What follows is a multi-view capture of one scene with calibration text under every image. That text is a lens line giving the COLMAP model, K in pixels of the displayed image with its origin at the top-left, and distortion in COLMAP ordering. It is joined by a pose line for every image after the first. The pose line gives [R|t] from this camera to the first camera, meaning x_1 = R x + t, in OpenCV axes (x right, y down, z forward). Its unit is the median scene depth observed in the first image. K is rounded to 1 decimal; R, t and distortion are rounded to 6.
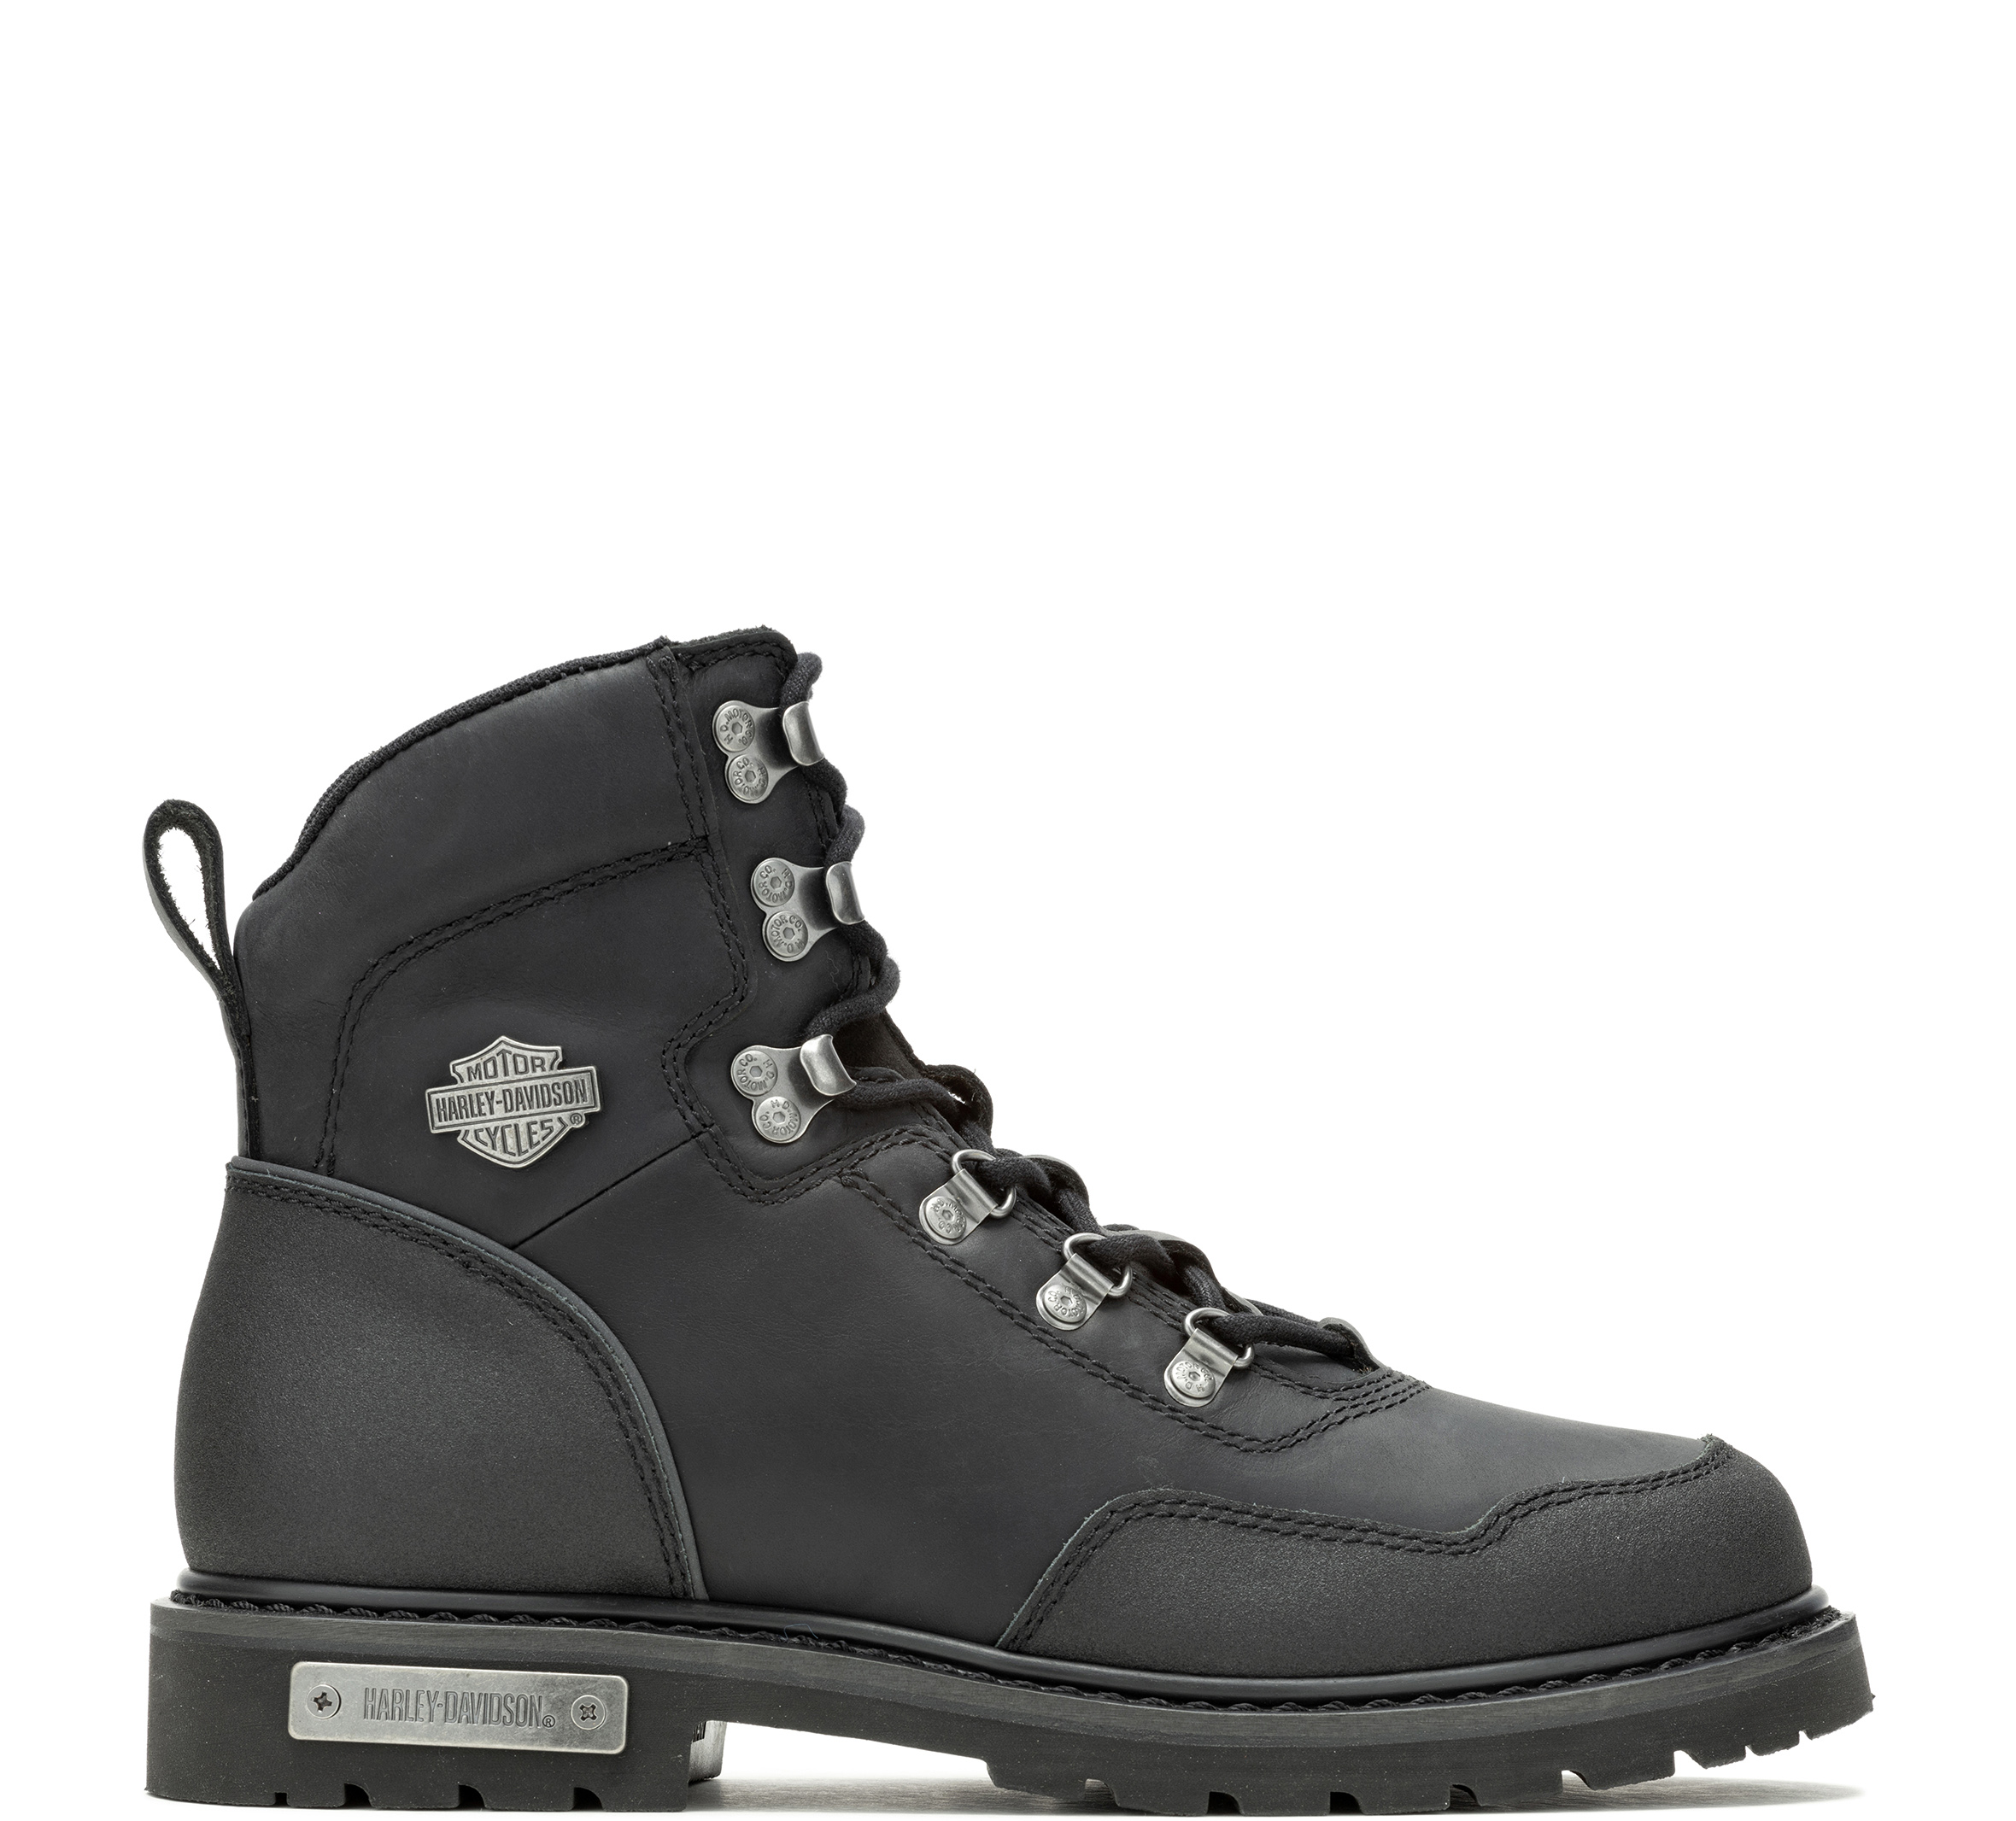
lens RADIAL K [[10798.1, 0, 1008.0], [0, 10798.1, 910.5], [0, 0, 1]] dist [-0.040954, -7.104997]
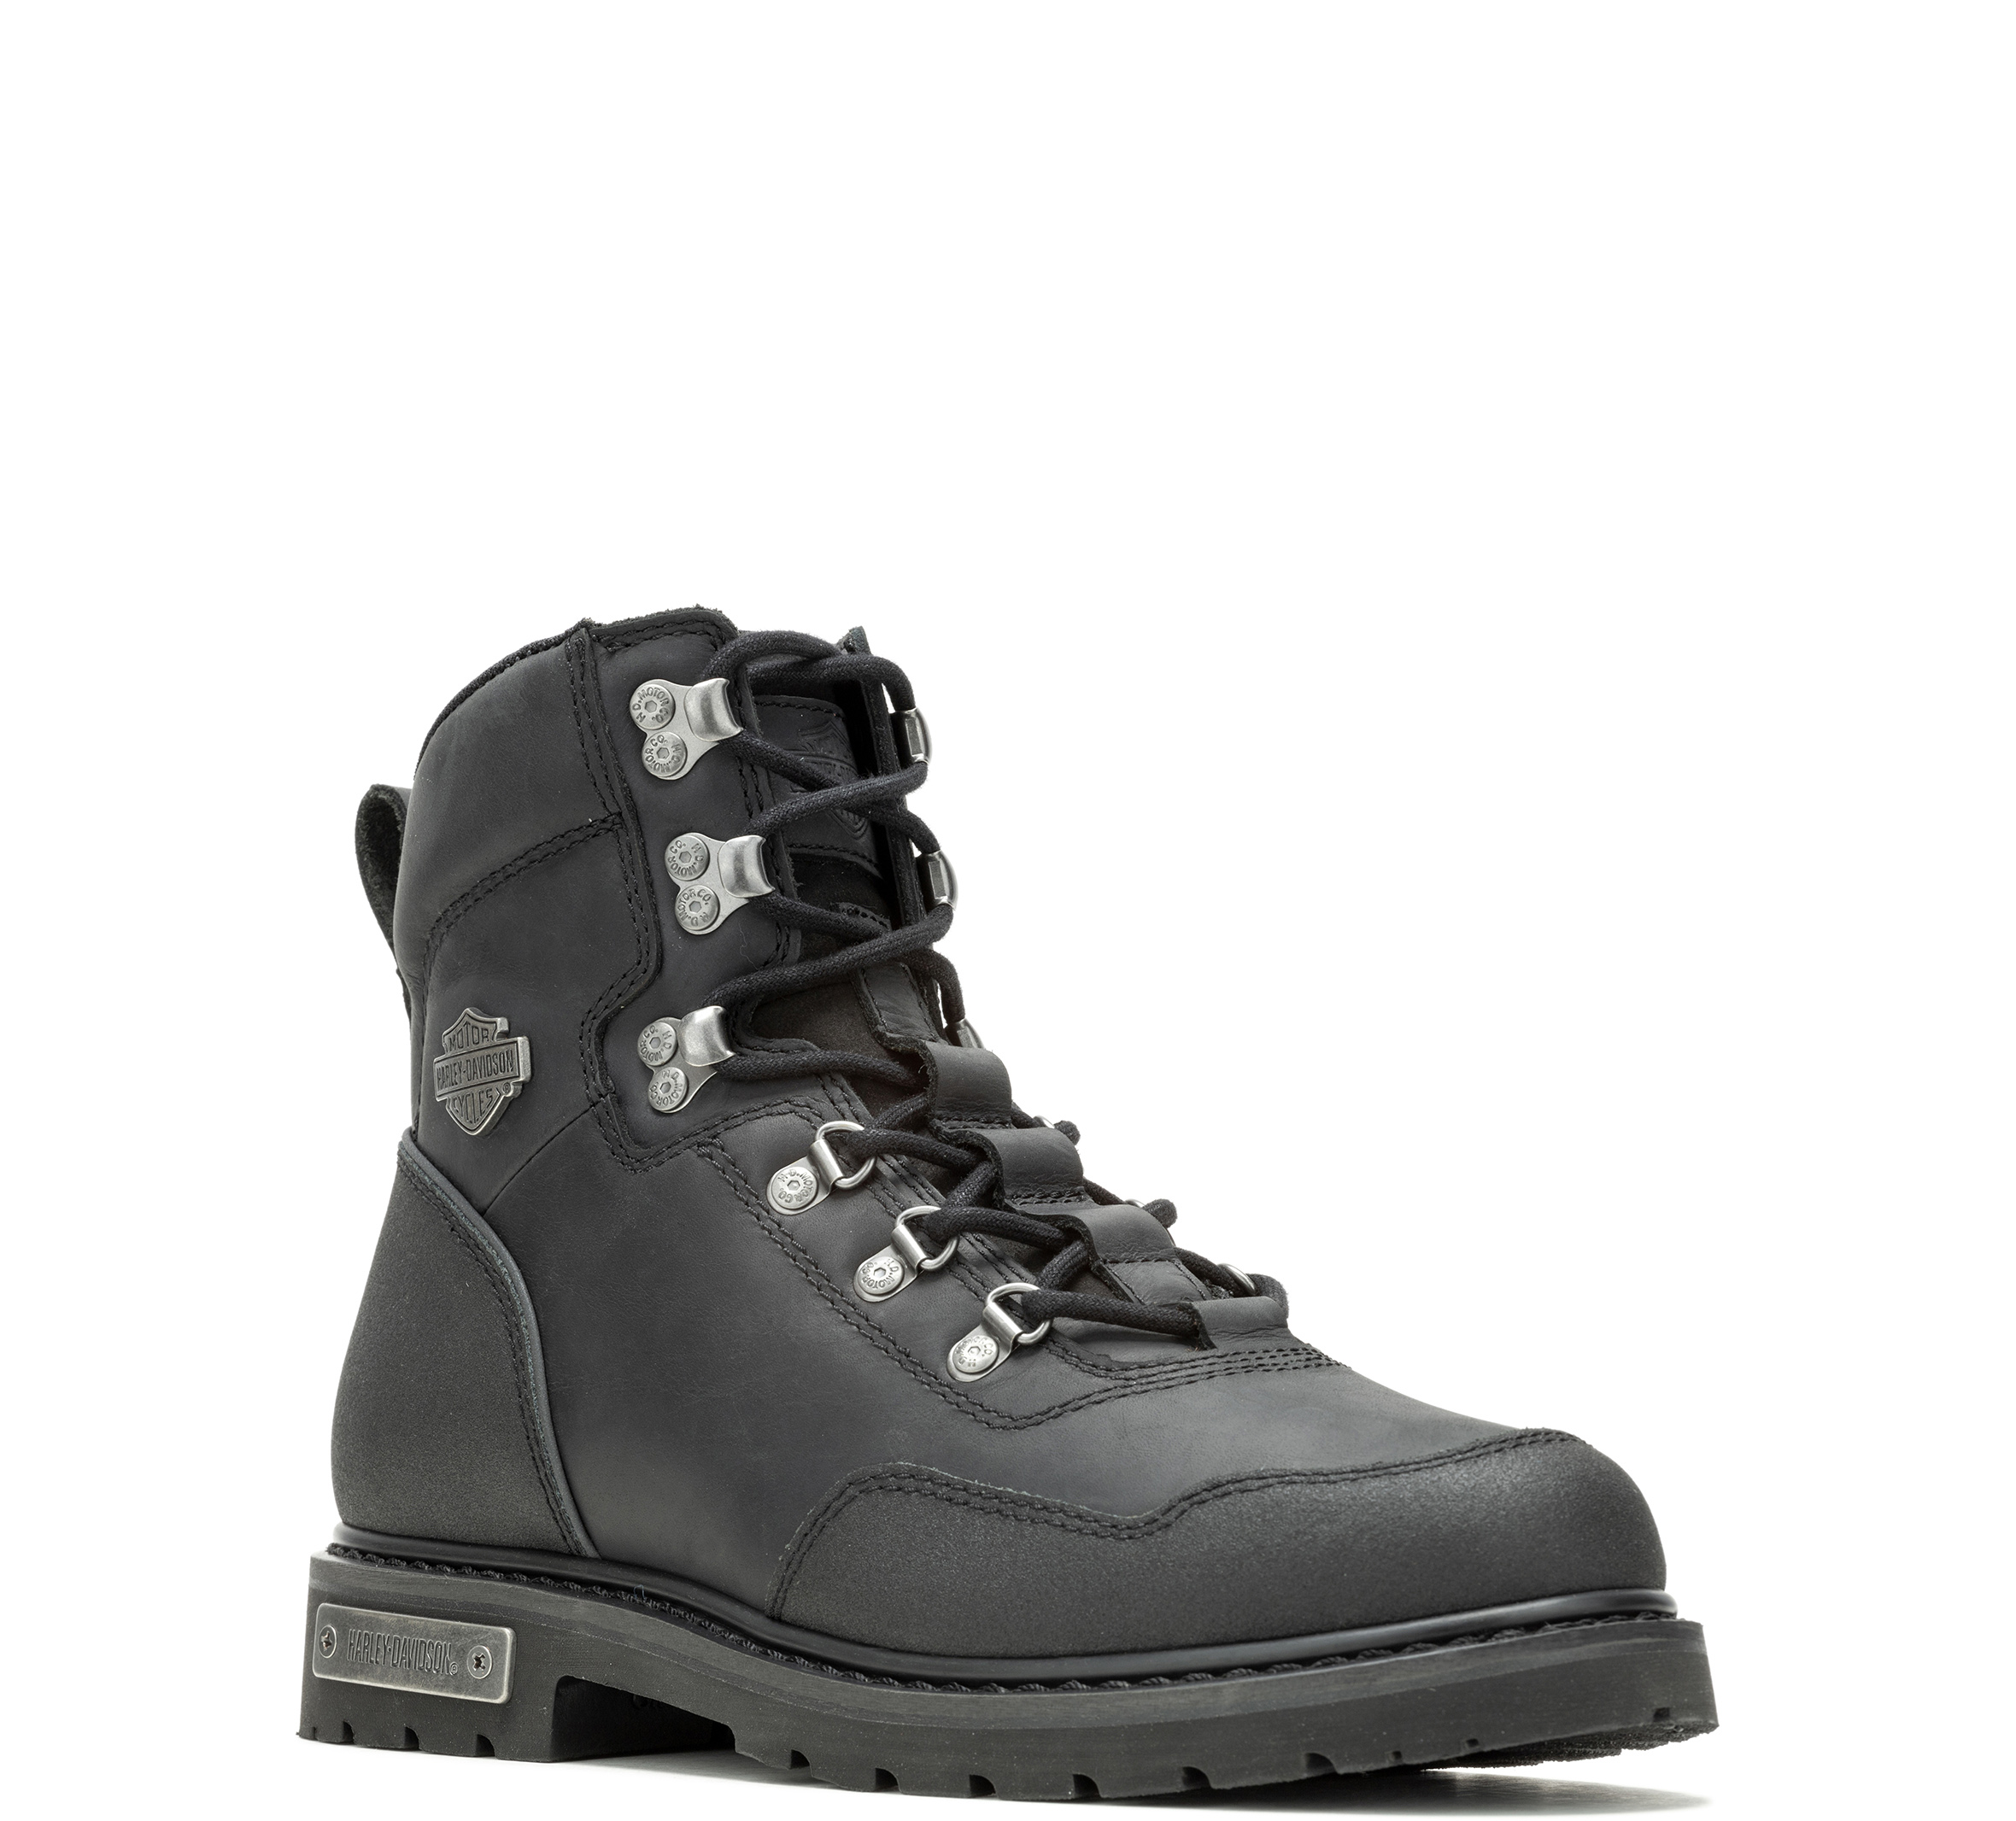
lens RADIAL K [[10798.1, 0, 1008.0], [0, 10798.1, 910.5], [0, 0, 1]] dist [-0.040954, -7.104997]
pose [[0.701321, -0.007518, -0.712806, 0.729133], [0.007546, 0.999967, -0.003123, 0.005874], [0.712805, -0.003189, 0.701355, 0.309129]]
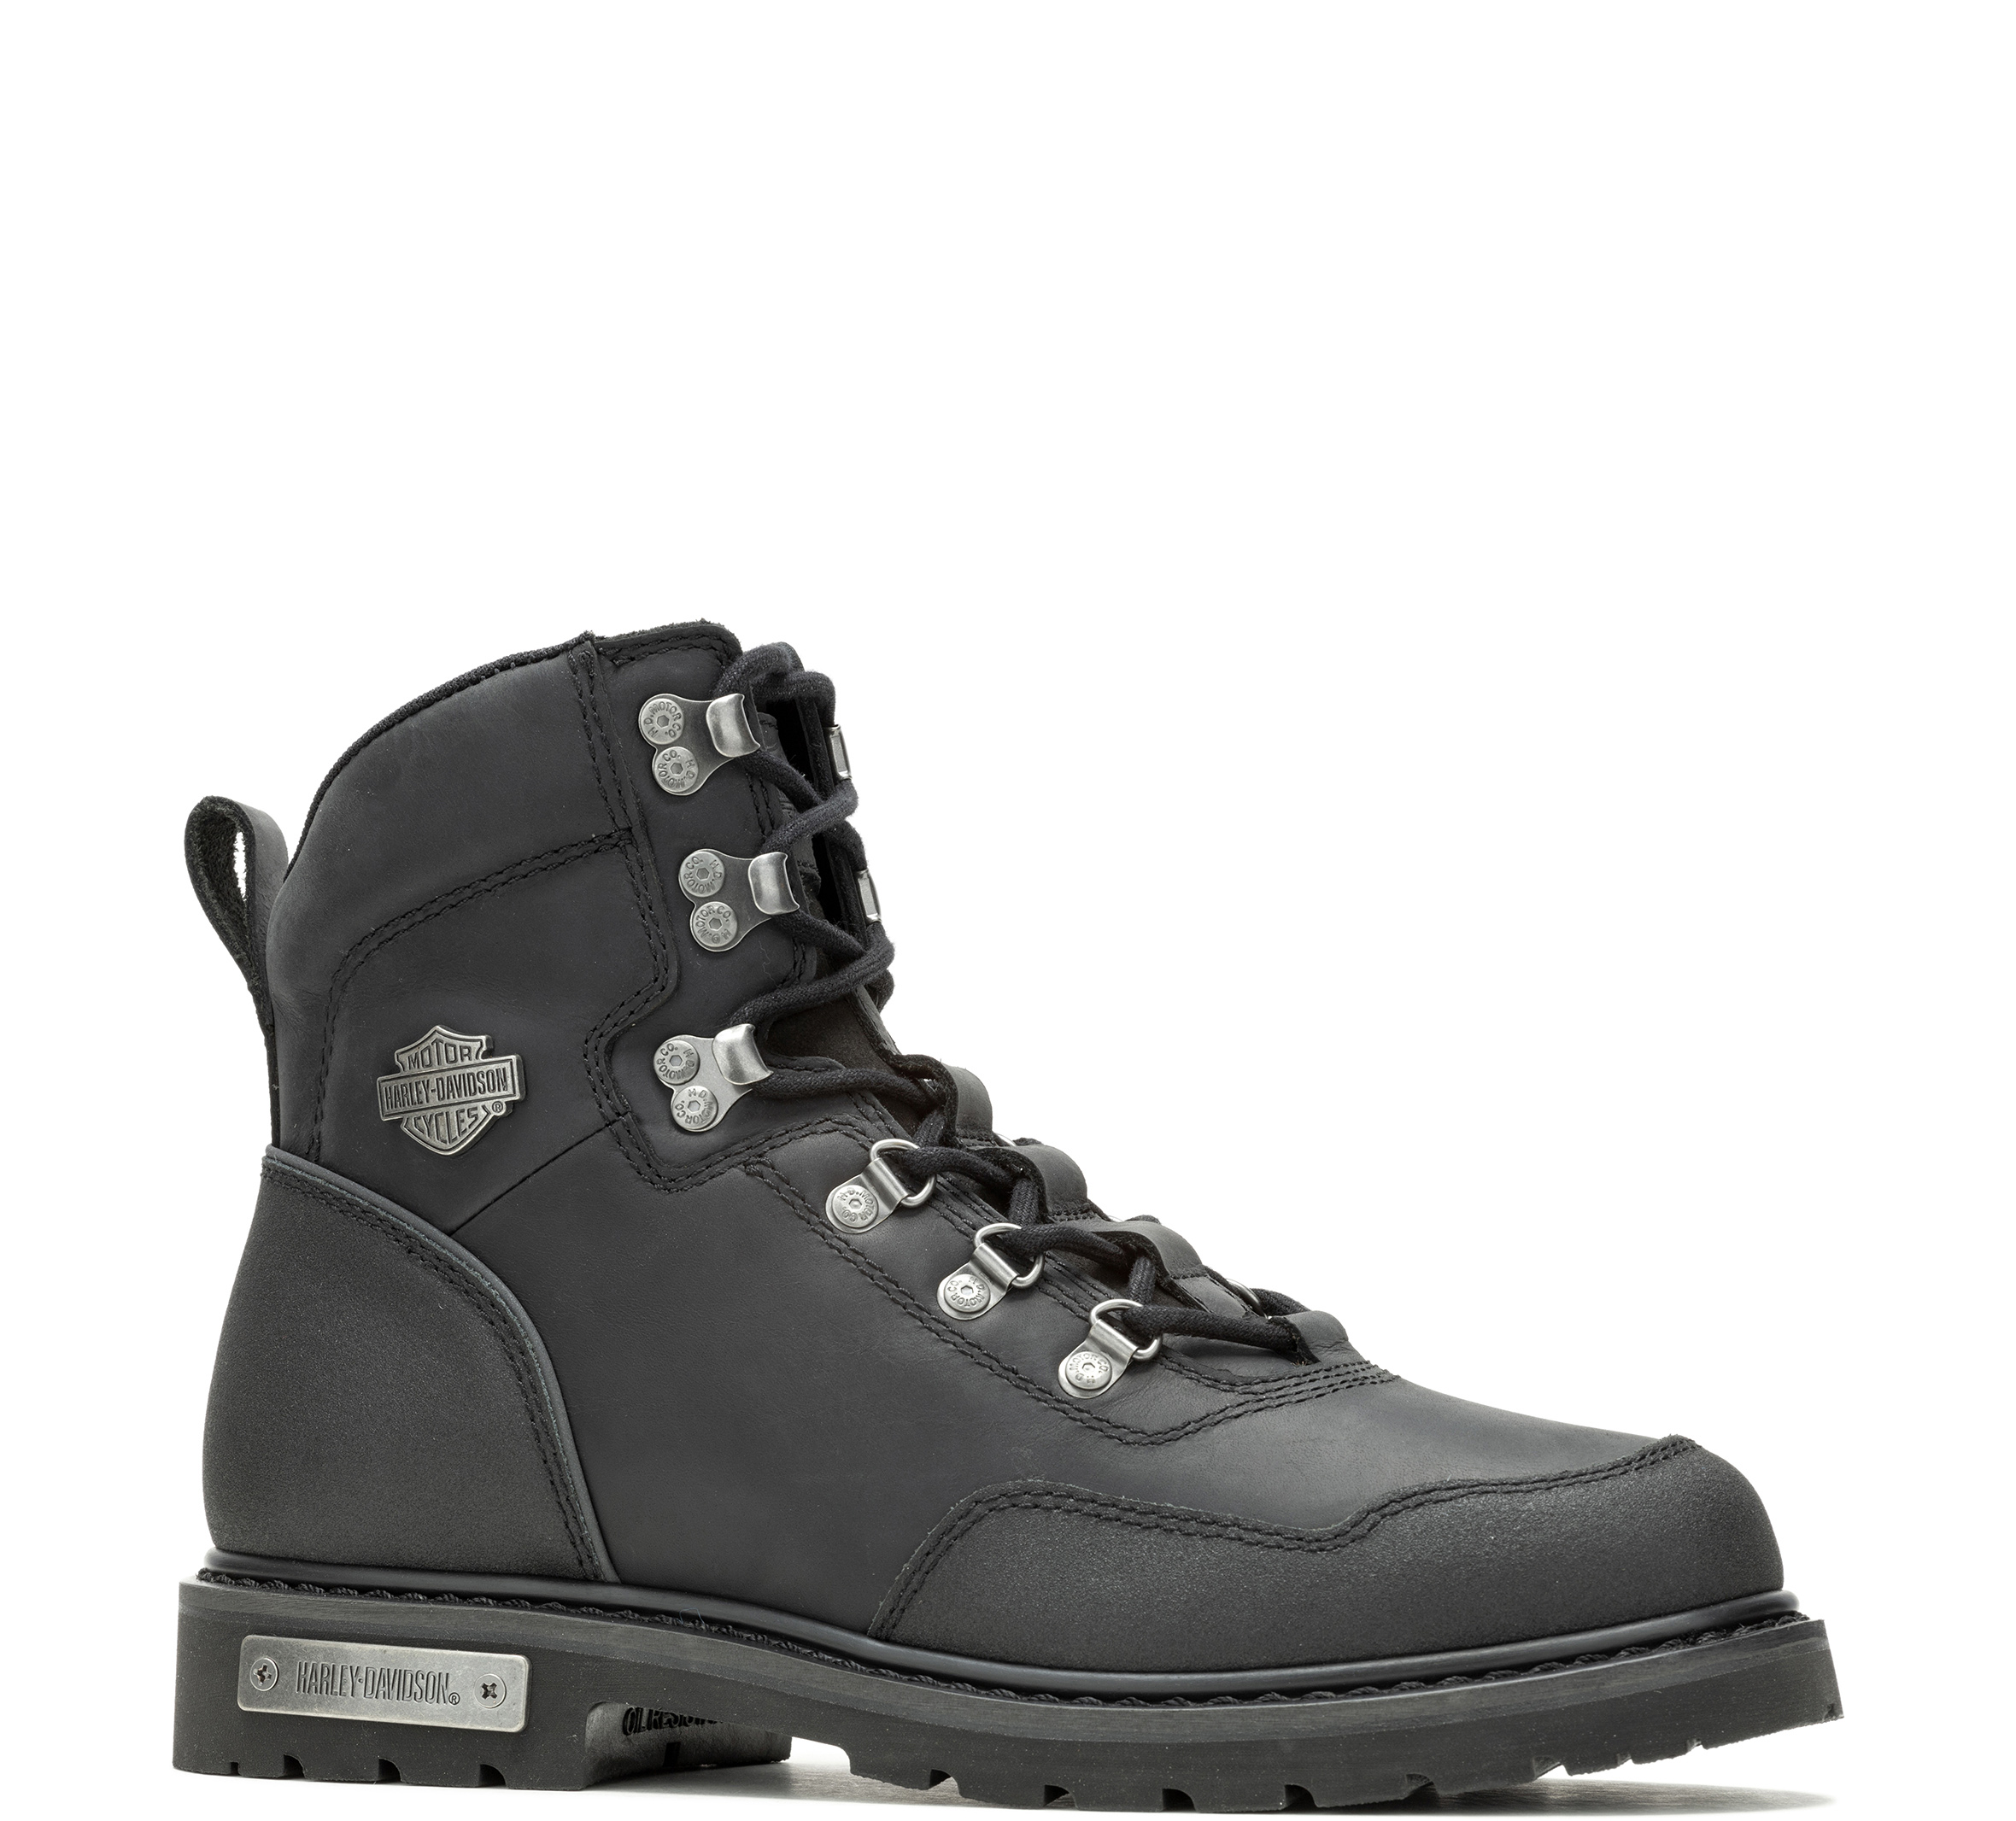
lens RADIAL K [[10798.1, 0, 1008.0], [0, 10798.1, 910.5], [0, 0, 1]] dist [-0.040954, -7.104997]
pose [[0.925204, -0.004254, -0.379447, 0.389775], [0.004198, 0.999991, -0.000975, 0.001978], [0.379447, -0.000691, 0.925213, 0.077369]]
